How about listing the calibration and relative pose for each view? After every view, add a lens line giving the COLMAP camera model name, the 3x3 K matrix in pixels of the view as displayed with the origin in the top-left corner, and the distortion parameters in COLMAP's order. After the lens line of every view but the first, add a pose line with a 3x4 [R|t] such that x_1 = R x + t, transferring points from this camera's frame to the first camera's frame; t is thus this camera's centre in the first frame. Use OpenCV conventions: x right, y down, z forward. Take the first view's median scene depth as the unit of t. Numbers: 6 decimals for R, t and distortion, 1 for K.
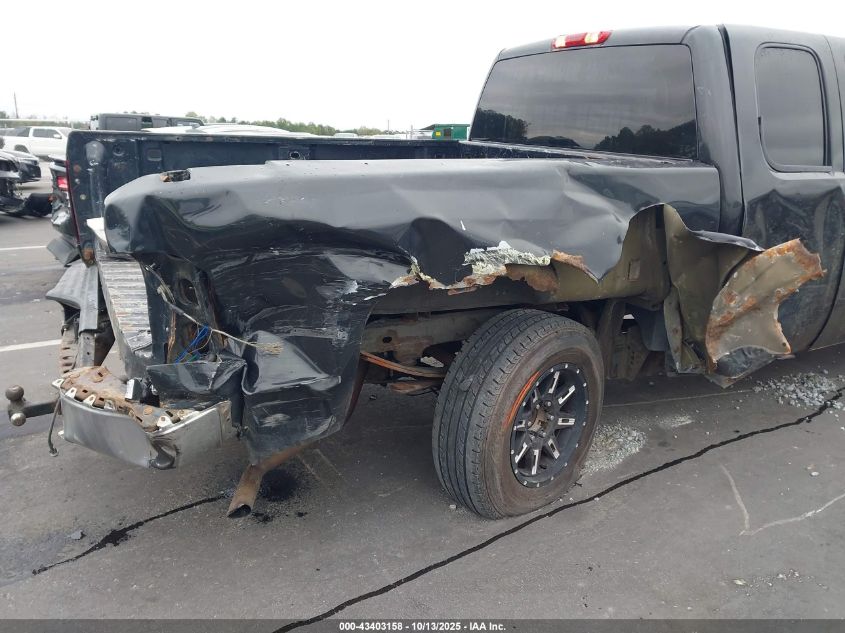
lens RADIAL K [[658.1, 0, 425.6], [0, 658.1, 314.9], [0, 0, 1]] dist [0.045163, -0.056954]
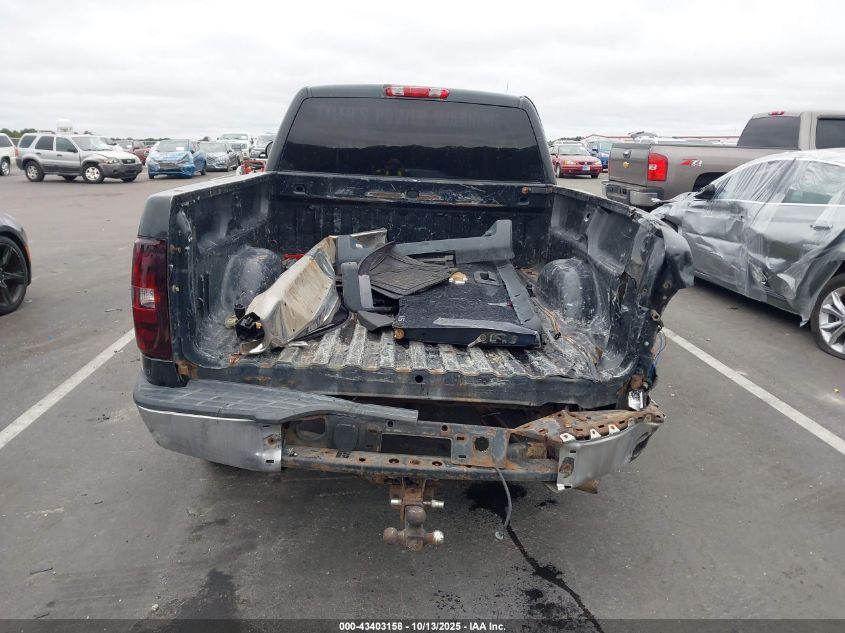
lens RADIAL K [[658.1, 0, 422.1], [0, 658.1, 317.1], [0, 0, 1]] dist [0.045163, -0.056954]
pose [[0.438341, -0.241830, 0.865665, -1.387813], [0.231211, 0.961051, 0.151400, -0.267331], [-0.868561, 0.133786, 0.477182, 0.624666]]
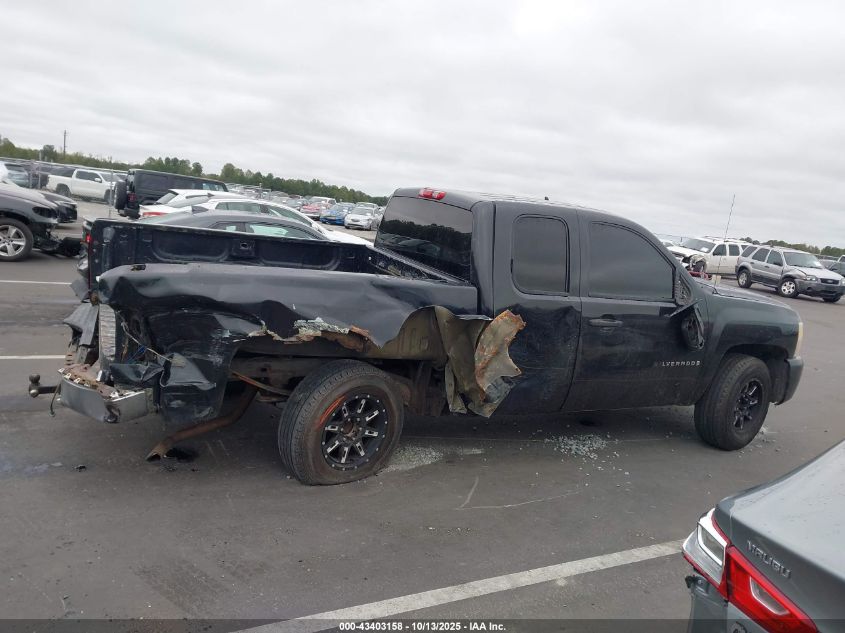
lens RADIAL K [[658.1, 0, 426.0], [0, 658.1, 313.3], [0, 0, 1]] dist [0.045163, -0.056954]
pose [[0.994258, 0.104154, -0.024564, 0.409140], [-0.106125, 0.989178, -0.101309, 0.025041], [0.013747, 0.103334, 0.994552, -0.708761]]
